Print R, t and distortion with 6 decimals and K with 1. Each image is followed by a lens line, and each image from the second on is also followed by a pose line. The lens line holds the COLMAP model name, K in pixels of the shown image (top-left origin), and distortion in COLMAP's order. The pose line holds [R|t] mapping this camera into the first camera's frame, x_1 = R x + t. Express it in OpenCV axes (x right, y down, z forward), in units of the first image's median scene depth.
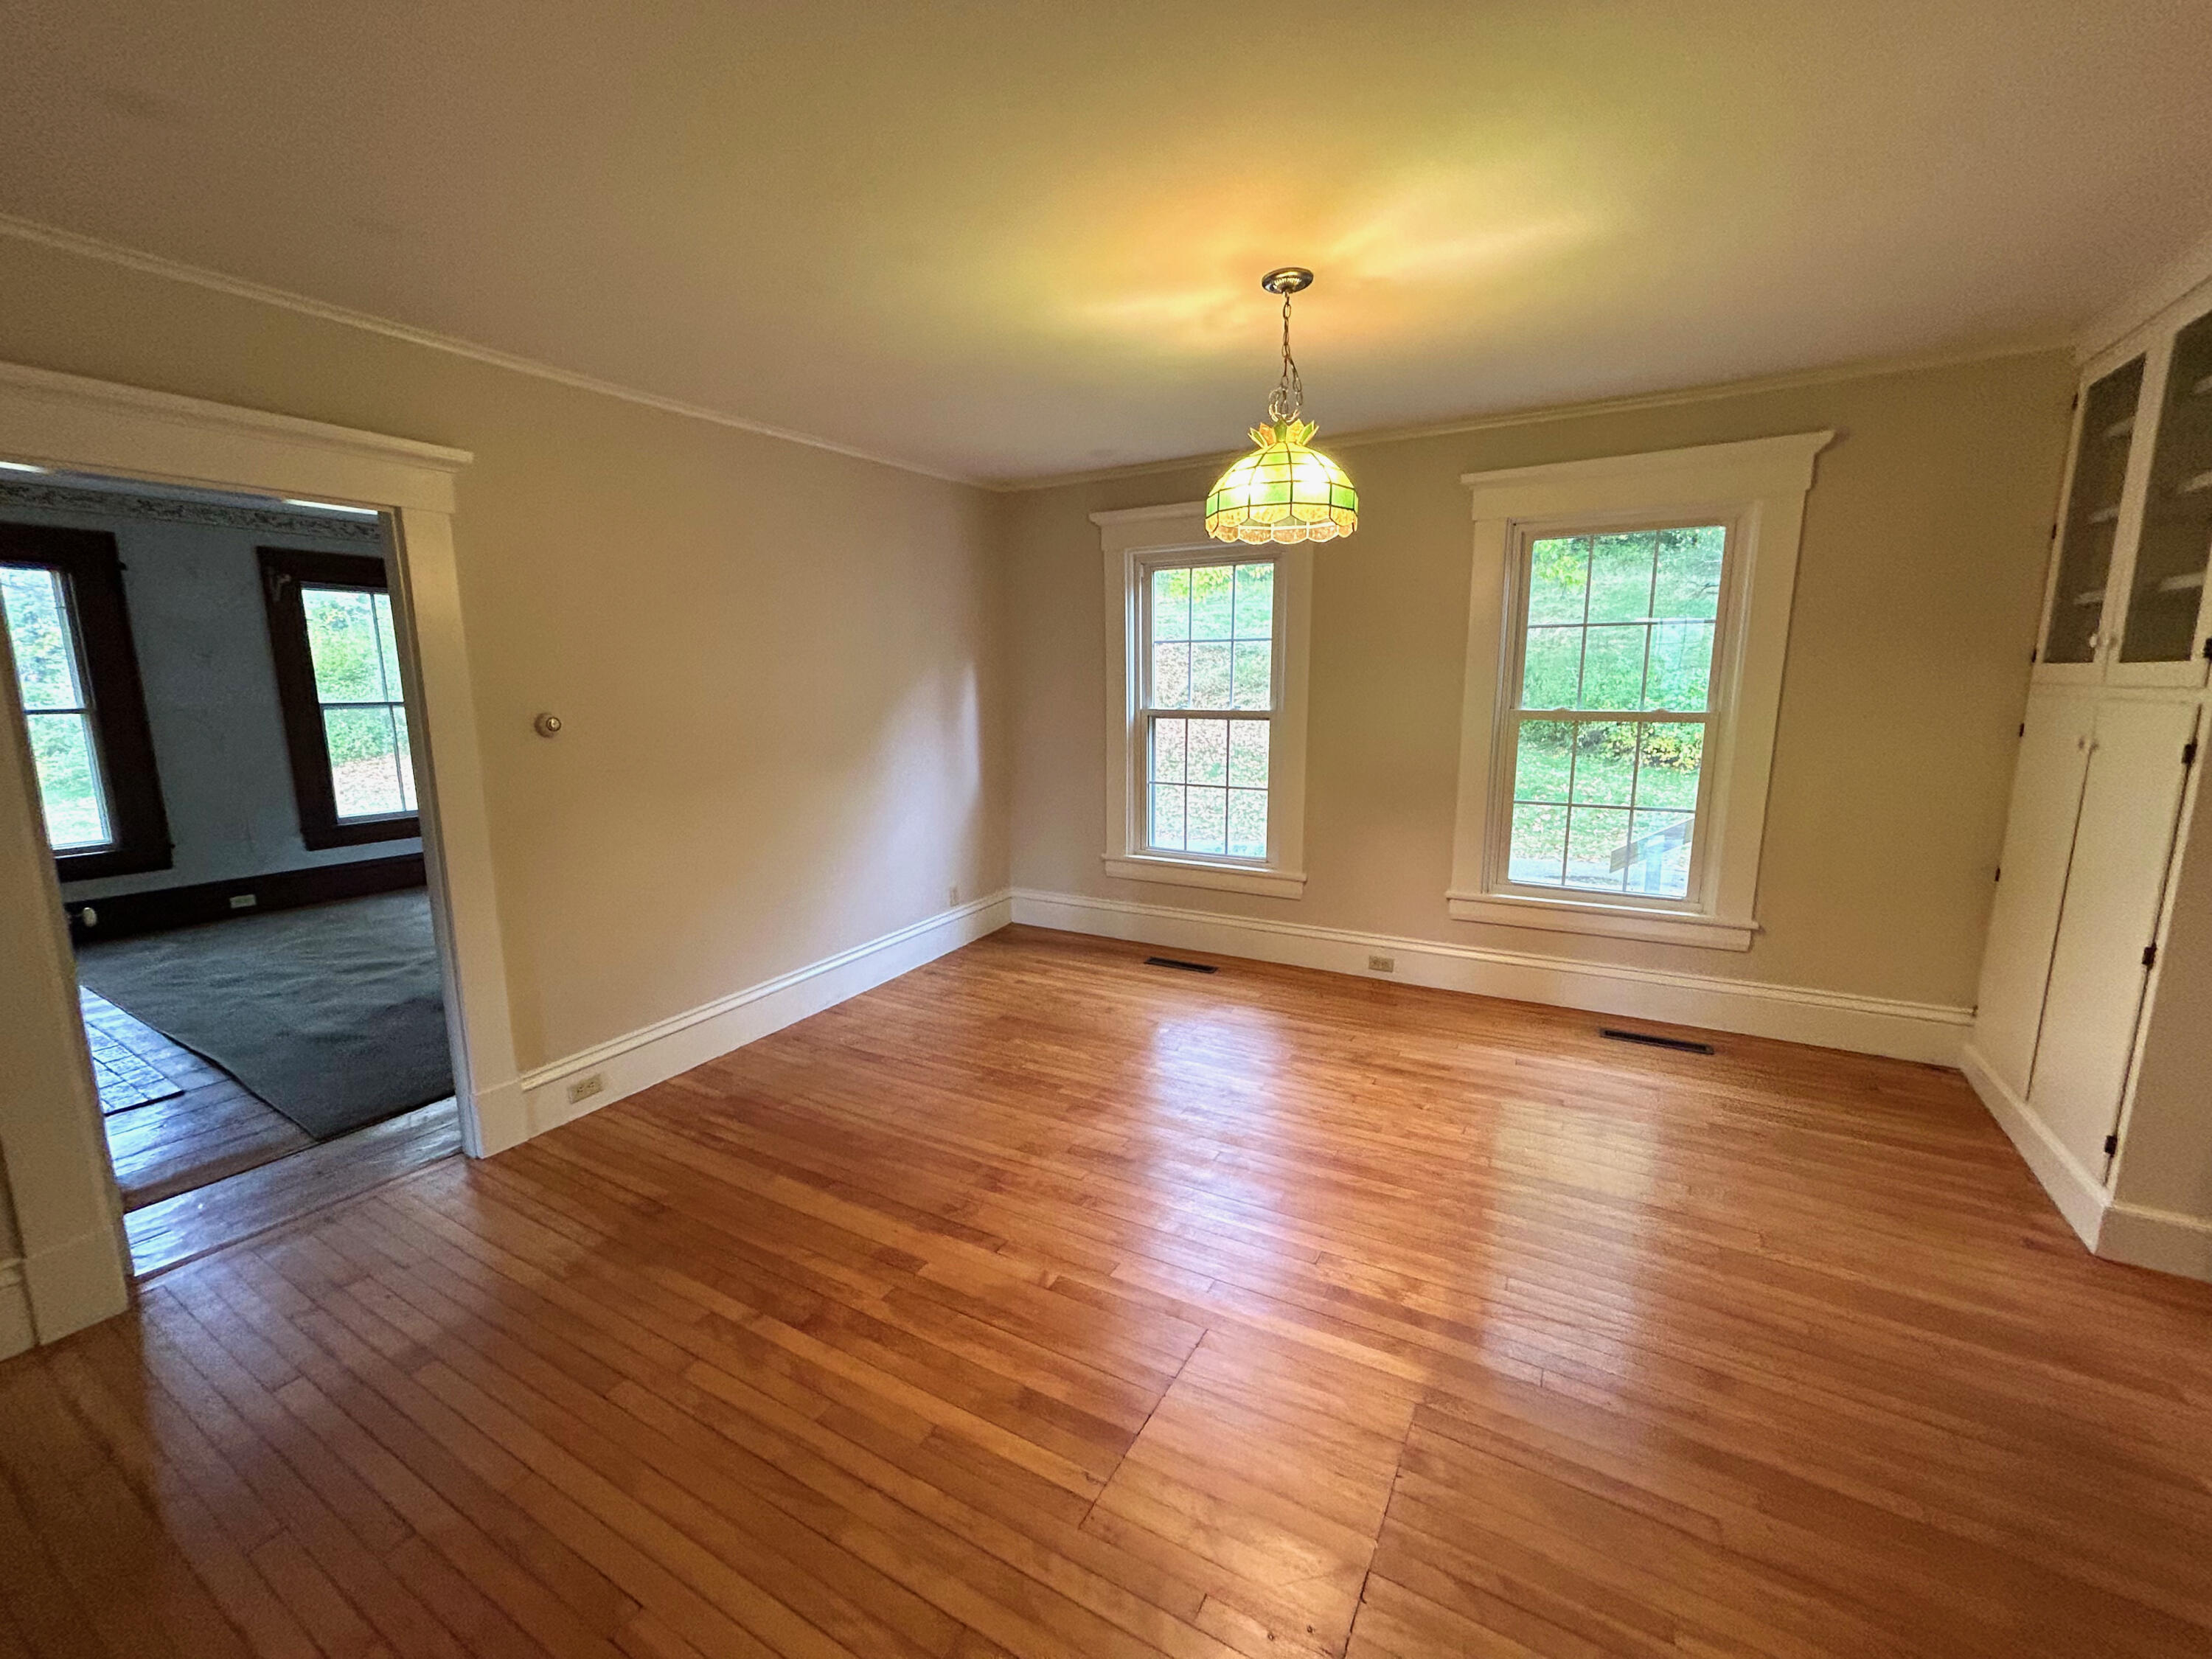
lens RADIAL K [[889.2, 0, 1106.0], [0, 889.2, 829.5], [0, 0, 1]] dist [-0.001061, -0.000078]
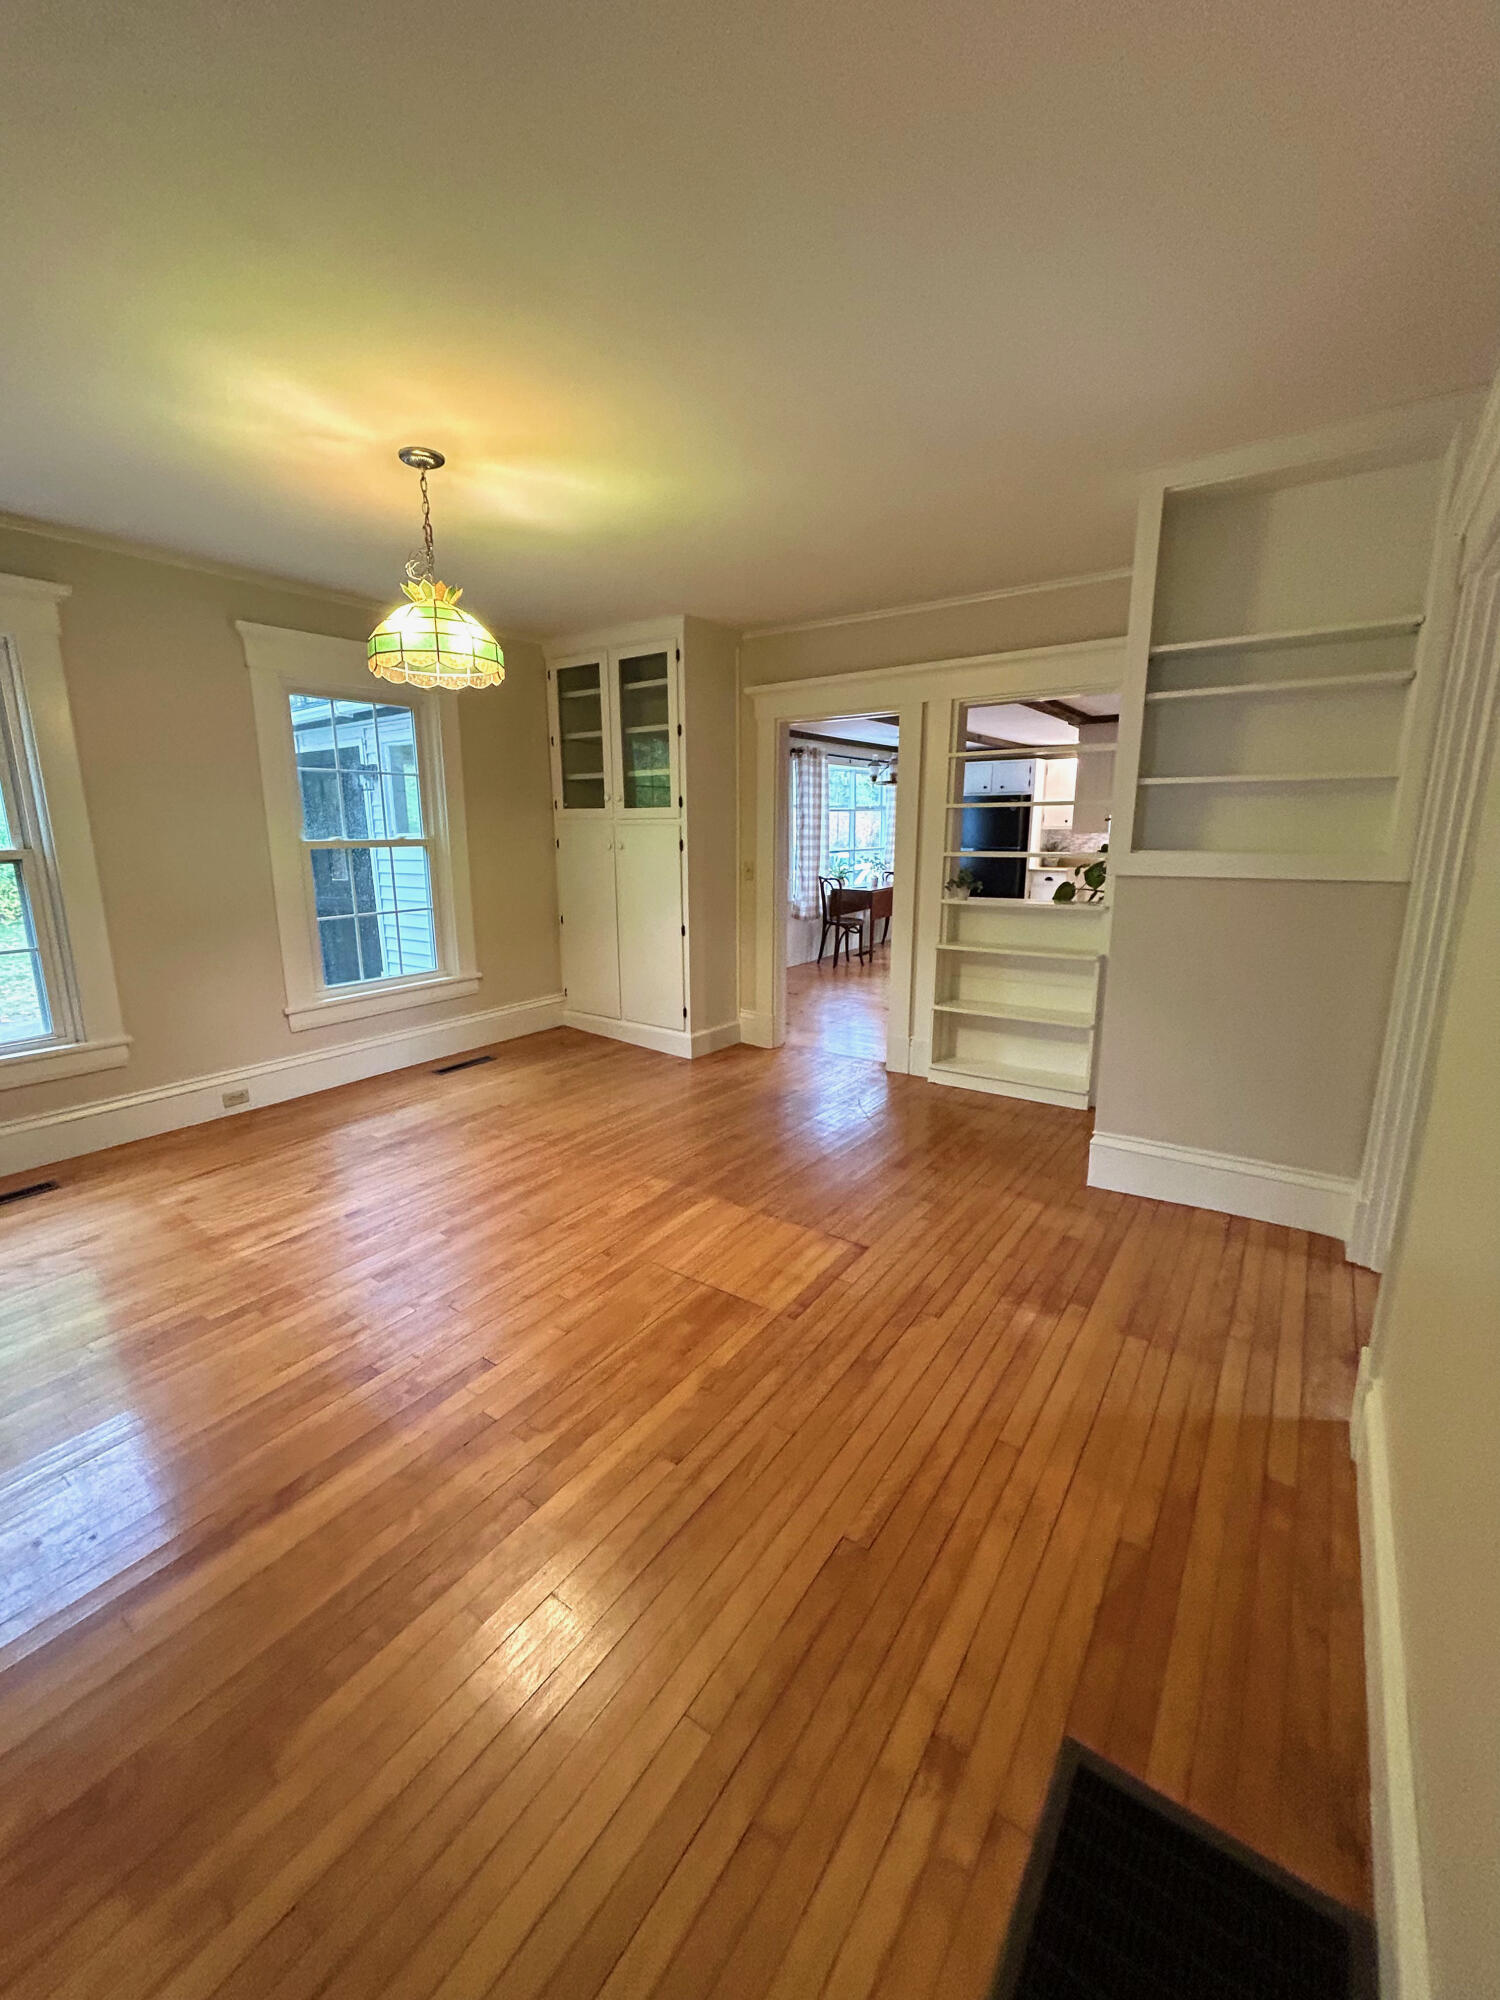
lens RADIAL K [[804.0, 0, 750.0], [0, 804.0, 1000.0], [0, 0, 1]] dist [-0.001061, -0.000078]
pose [[0.092364, -0.208196, 0.973716, -0.733930], [0.171129, 0.966665, 0.190456, -0.044541], [-0.980910, 0.149039, 0.124913, 0.434509]]
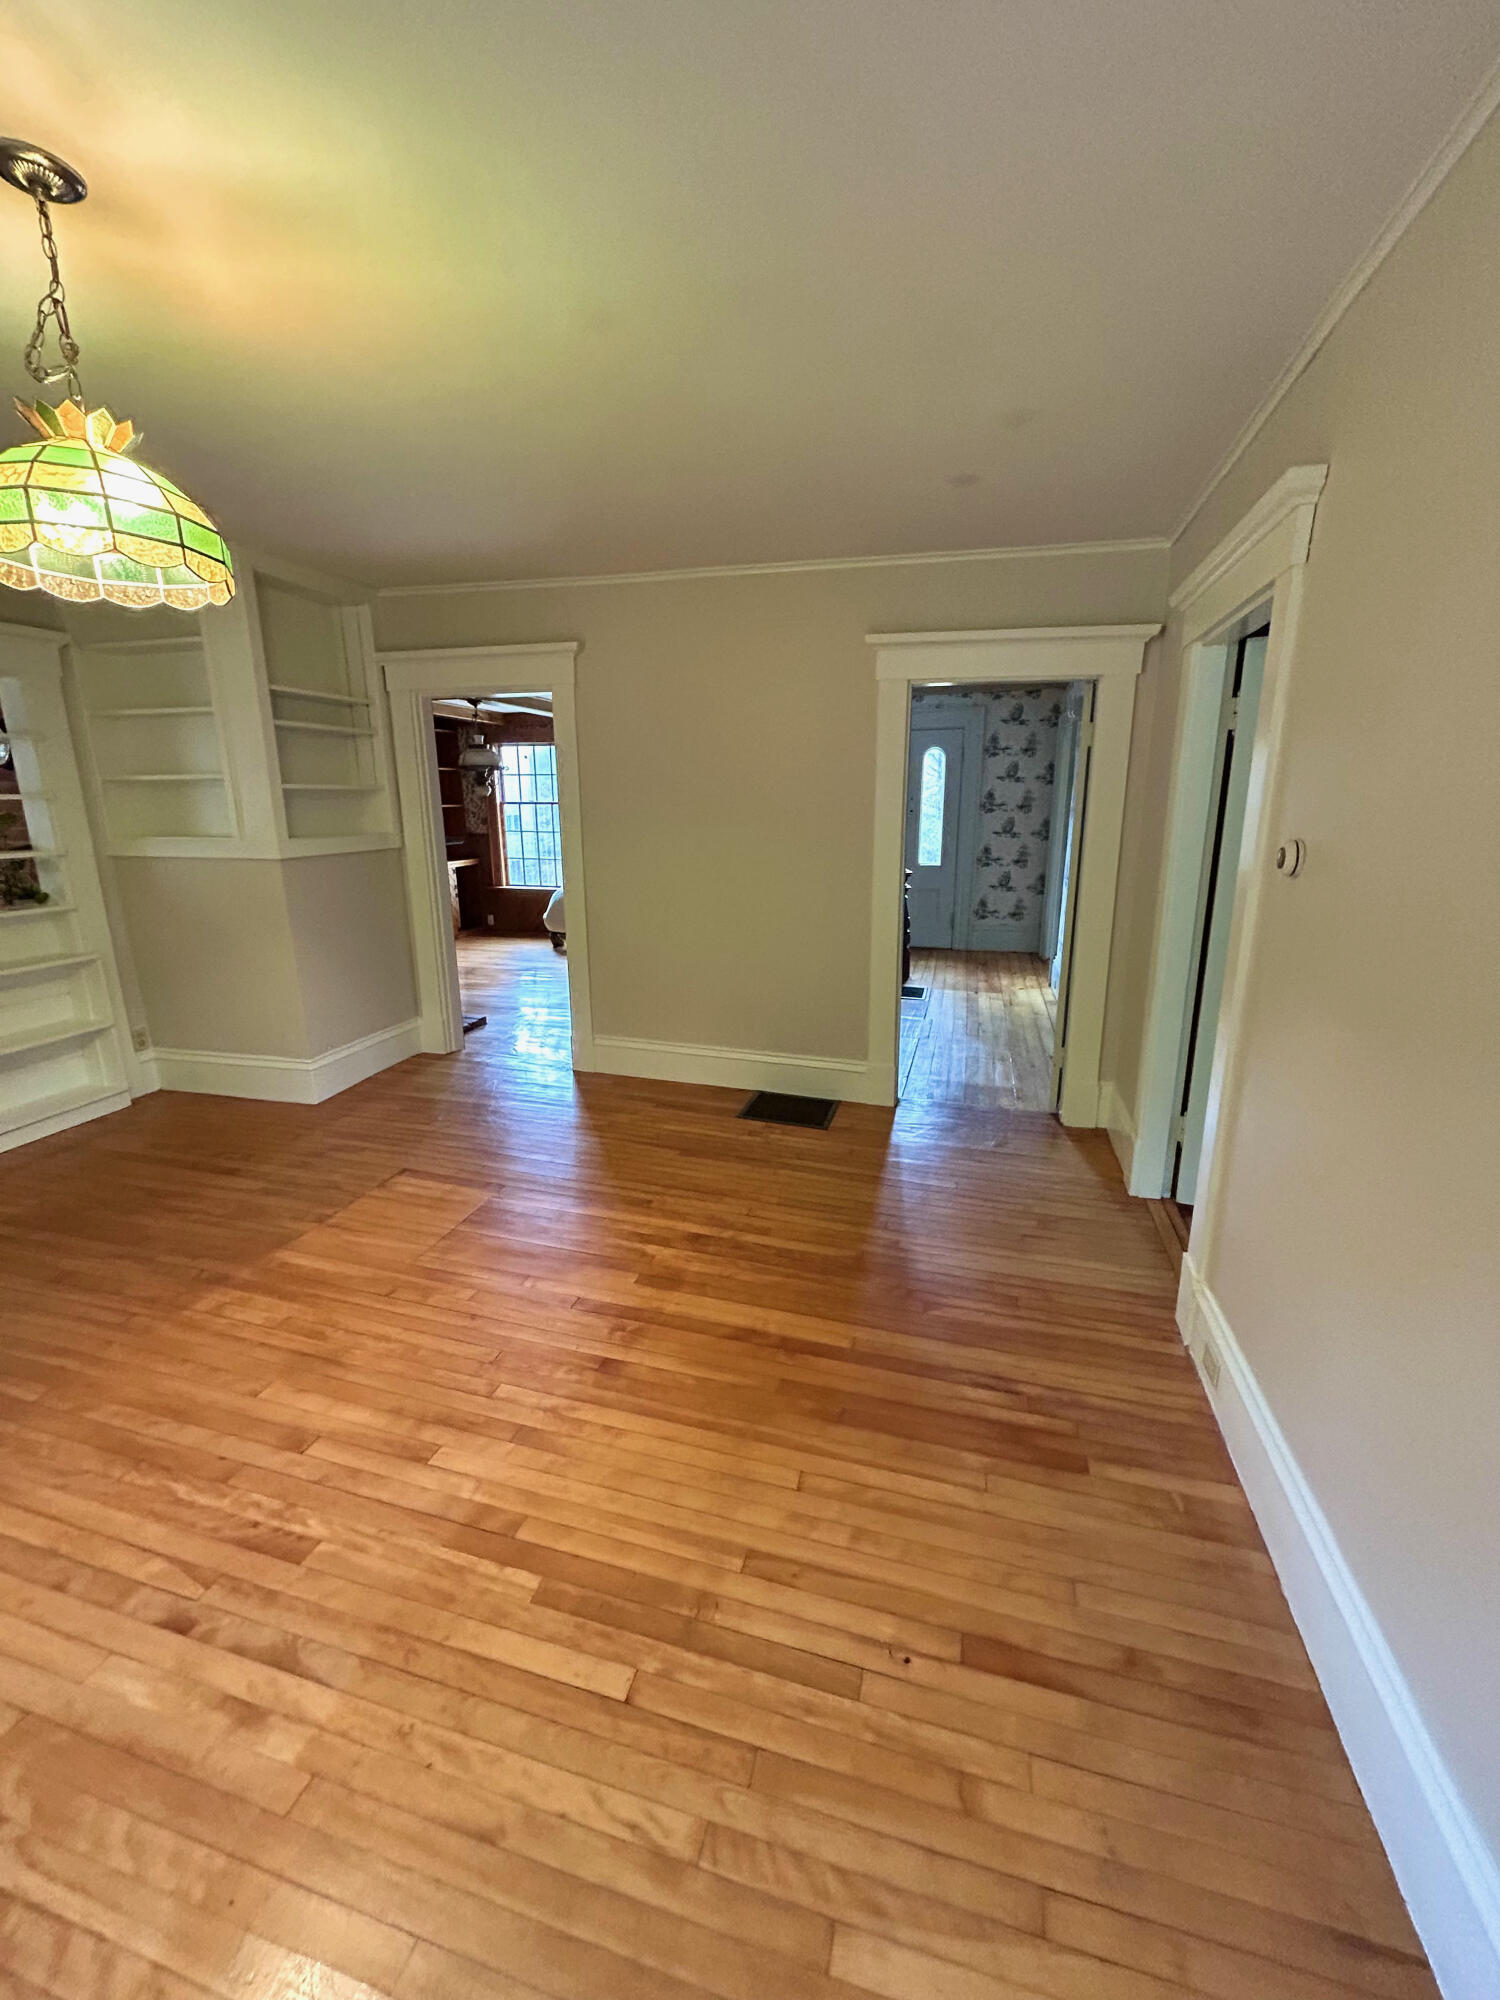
lens RADIAL K [[795.0, 0, 750.0], [0, 795.0, 1000.0], [0, 0, 1]] dist [0.008853, 0.000201]
pose [[-0.967924, 0.068552, -0.241709, -0.091826], [-0.033530, 0.918204, 0.394686, -0.245098], [0.248995, 0.390131, -0.886453, 1.482294]]
